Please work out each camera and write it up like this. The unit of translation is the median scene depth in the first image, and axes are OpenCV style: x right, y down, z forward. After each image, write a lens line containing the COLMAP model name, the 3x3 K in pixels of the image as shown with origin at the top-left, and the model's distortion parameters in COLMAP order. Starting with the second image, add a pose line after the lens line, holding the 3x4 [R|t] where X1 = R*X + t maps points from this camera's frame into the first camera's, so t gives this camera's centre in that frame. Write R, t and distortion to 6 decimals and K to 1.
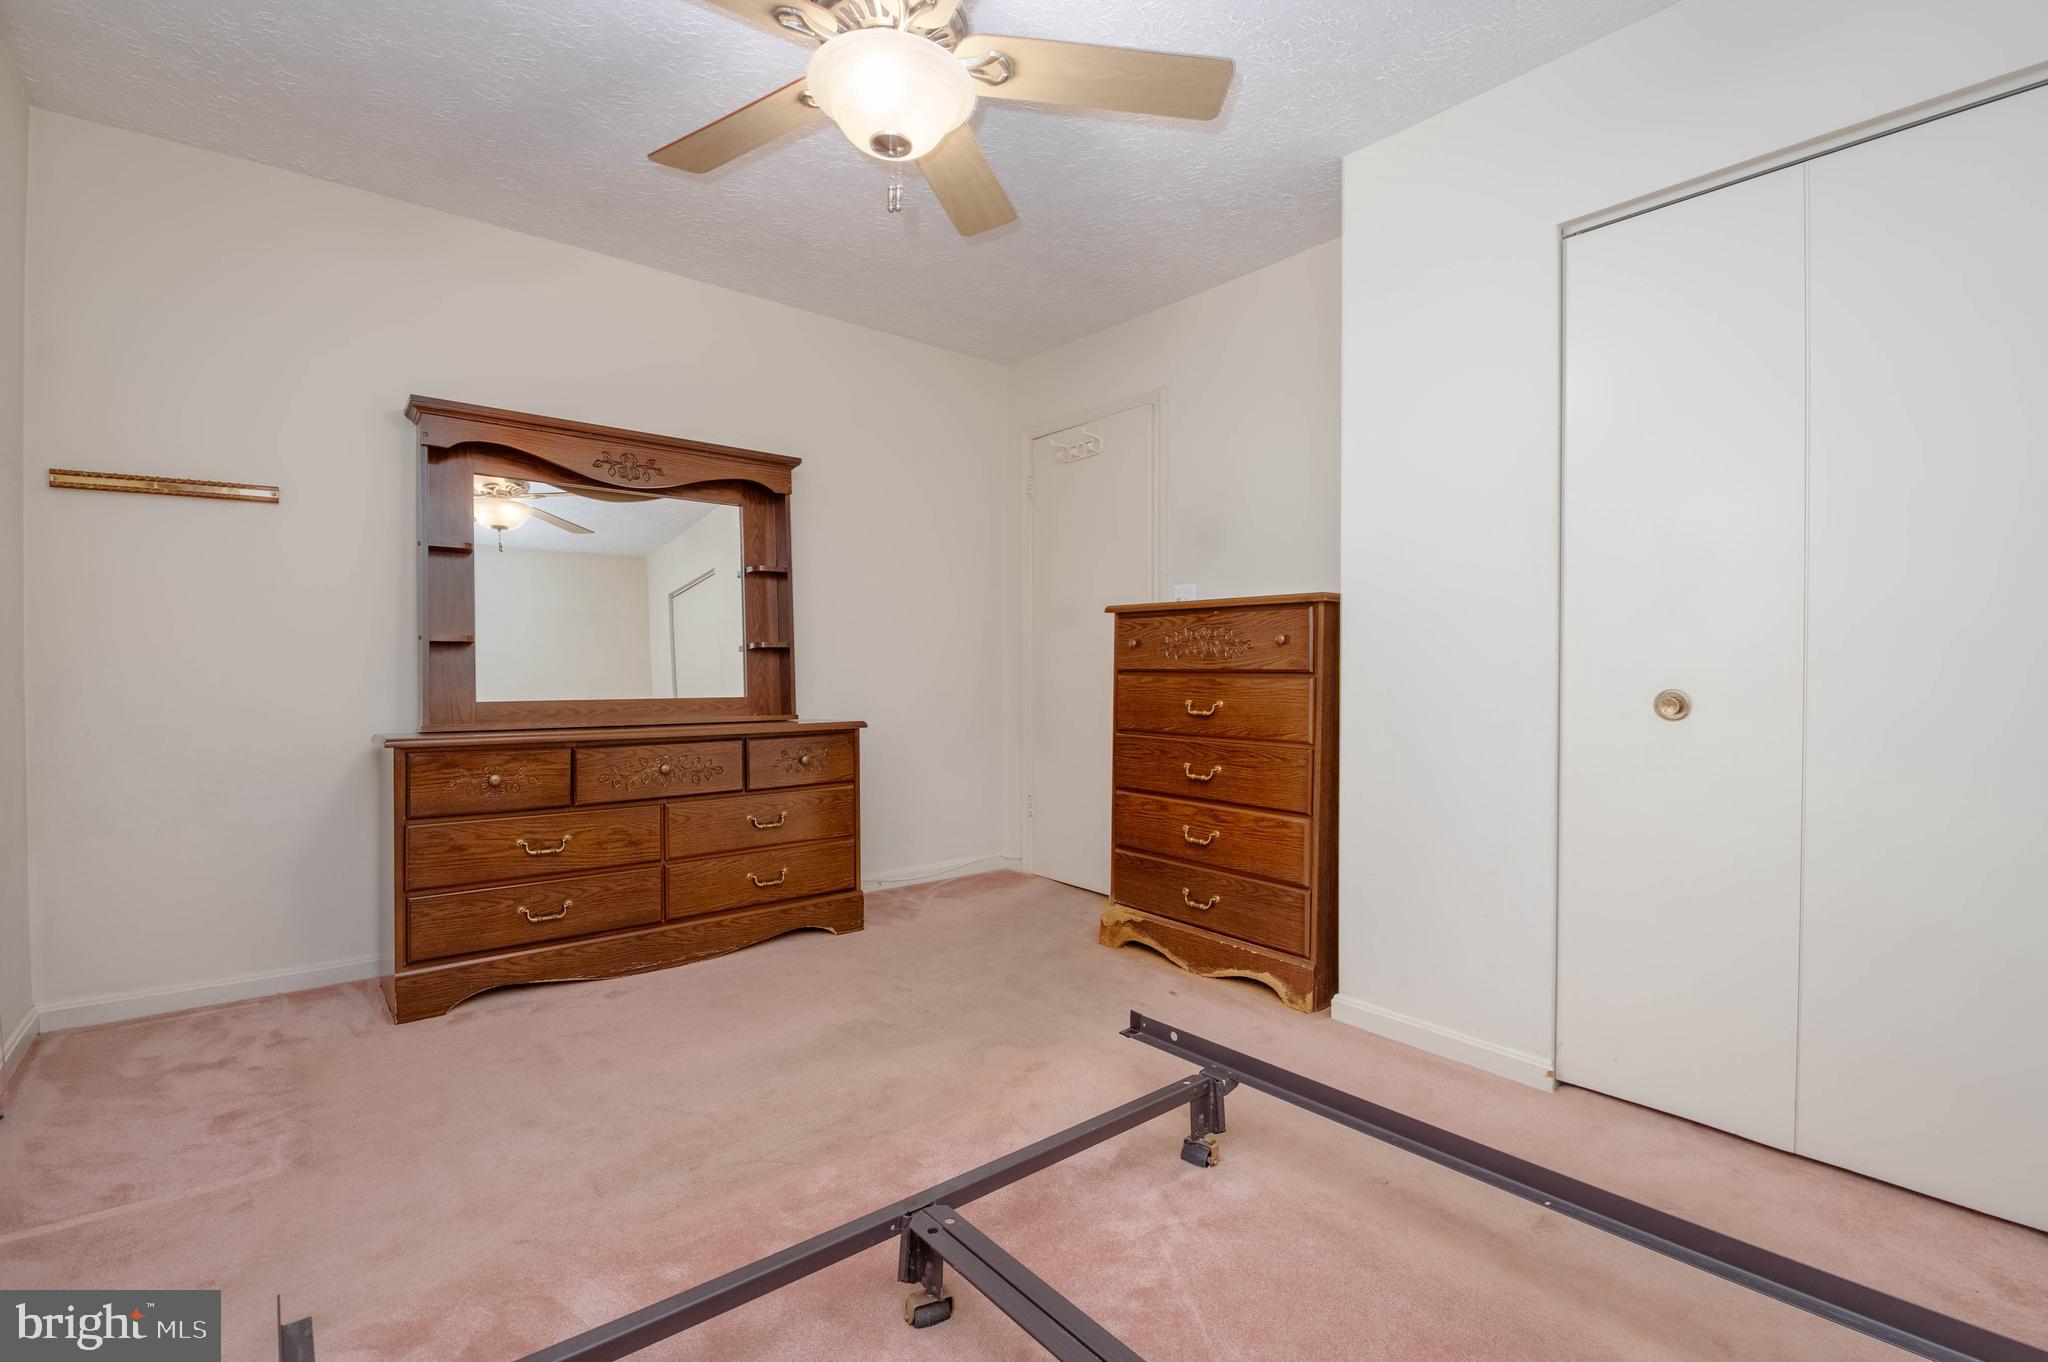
lens RADIAL K [[906.5, 0, 1035.2], [0, 906.5, 675.2], [0, 0, 1]] dist [-0.001398, -0.007969]
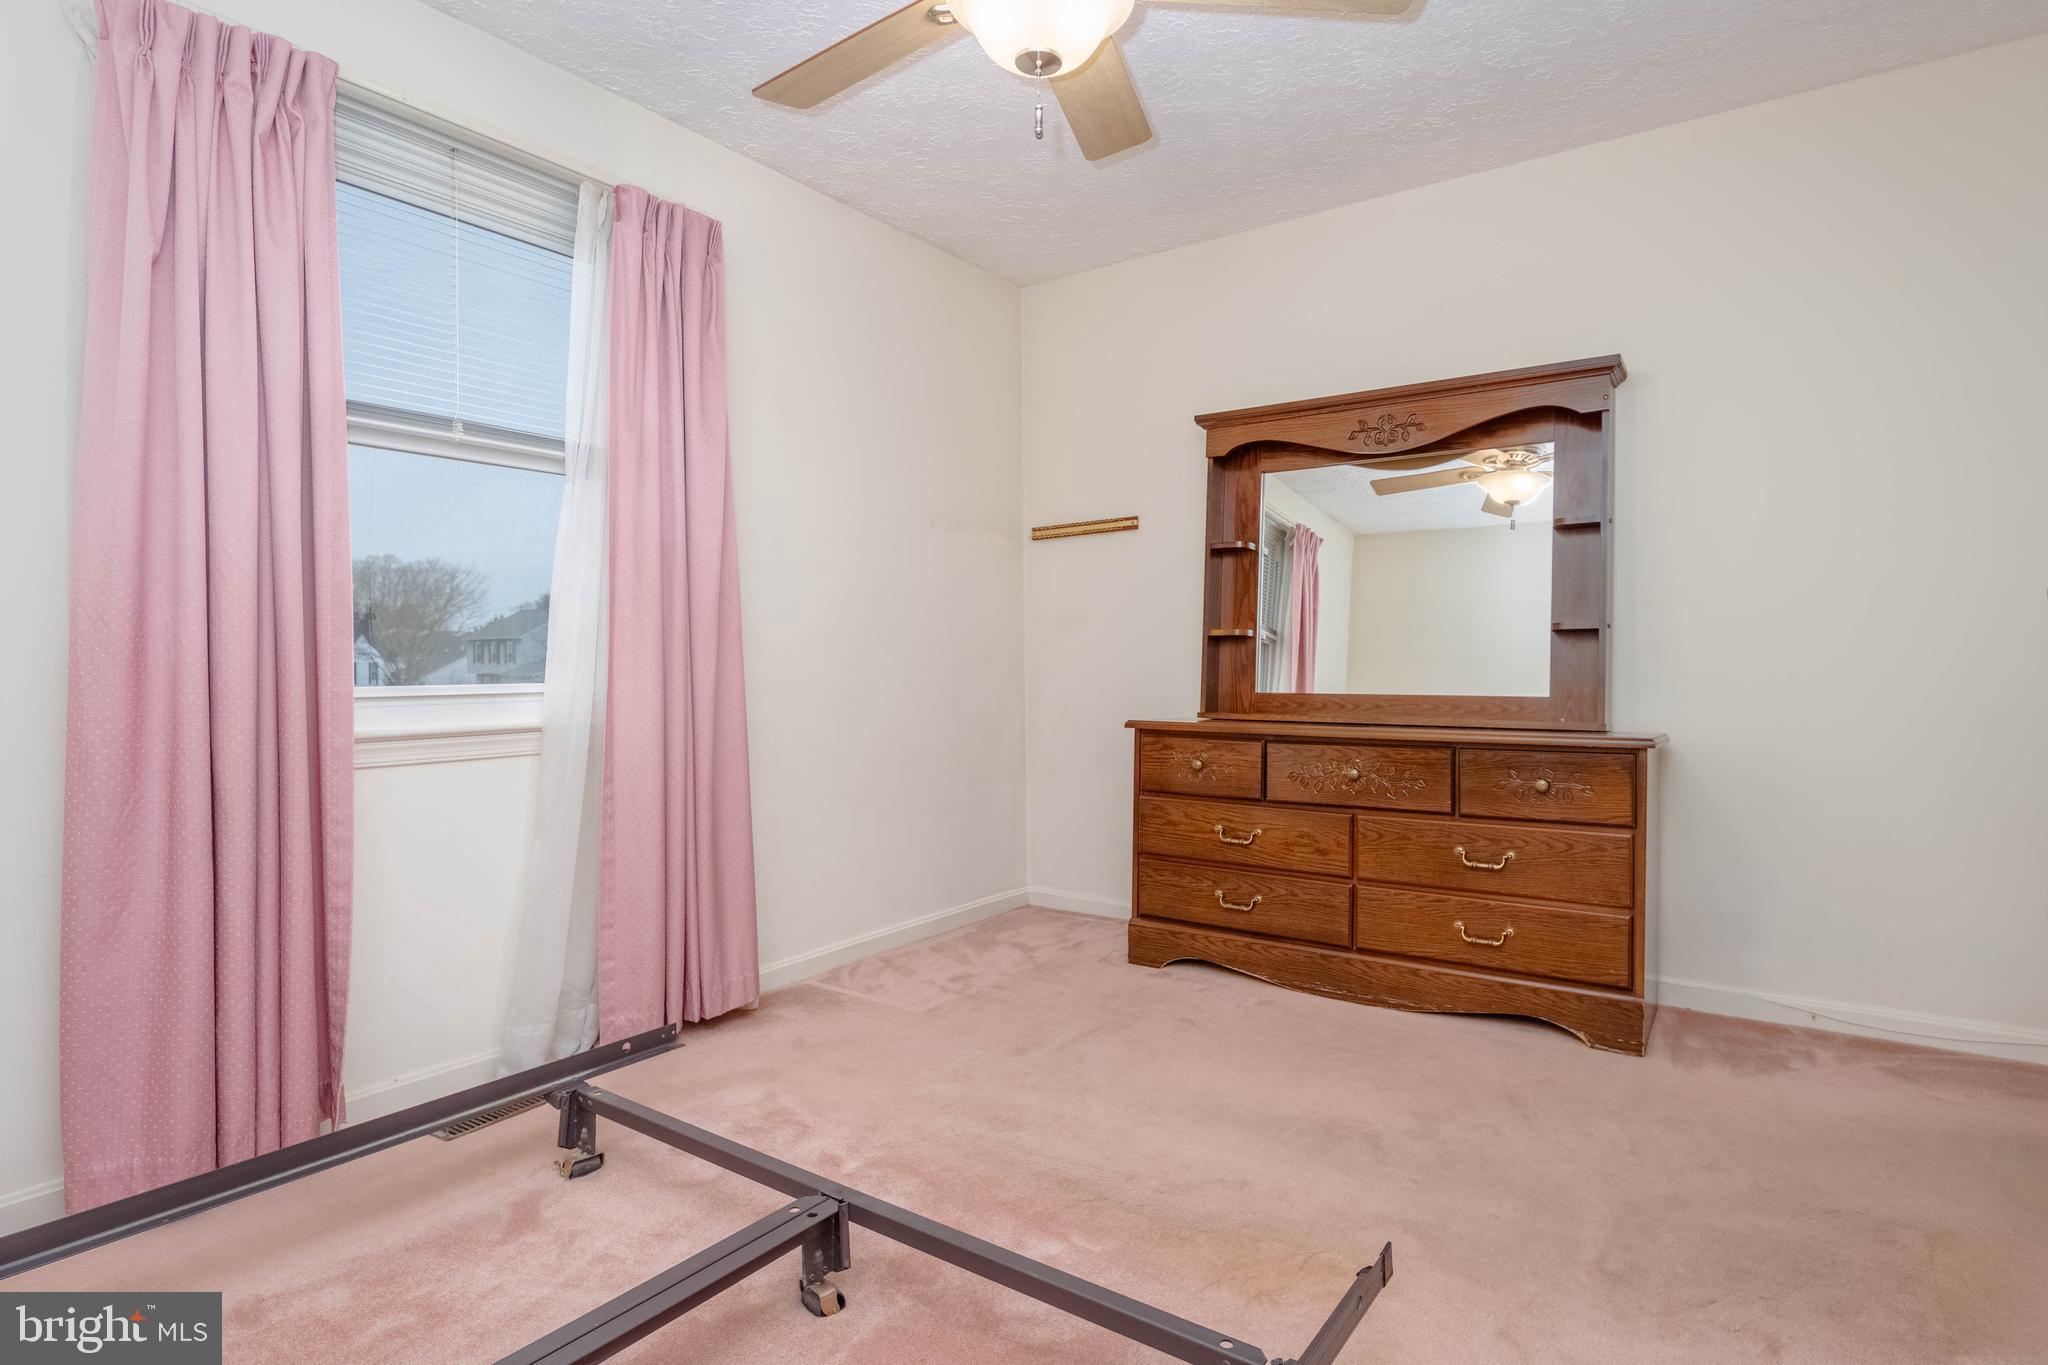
lens RADIAL K [[1081.9, 0, 1030.3], [0, 1081.9, 667.7], [0, 0, 1]] dist [0.006164, -0.007651]
pose [[0.256214, 0.003683, -0.966613, 0.528339], [-0.000580, 0.999993, 0.003657, -0.003199], [0.966620, -0.000376, 0.256214, 0.435525]]
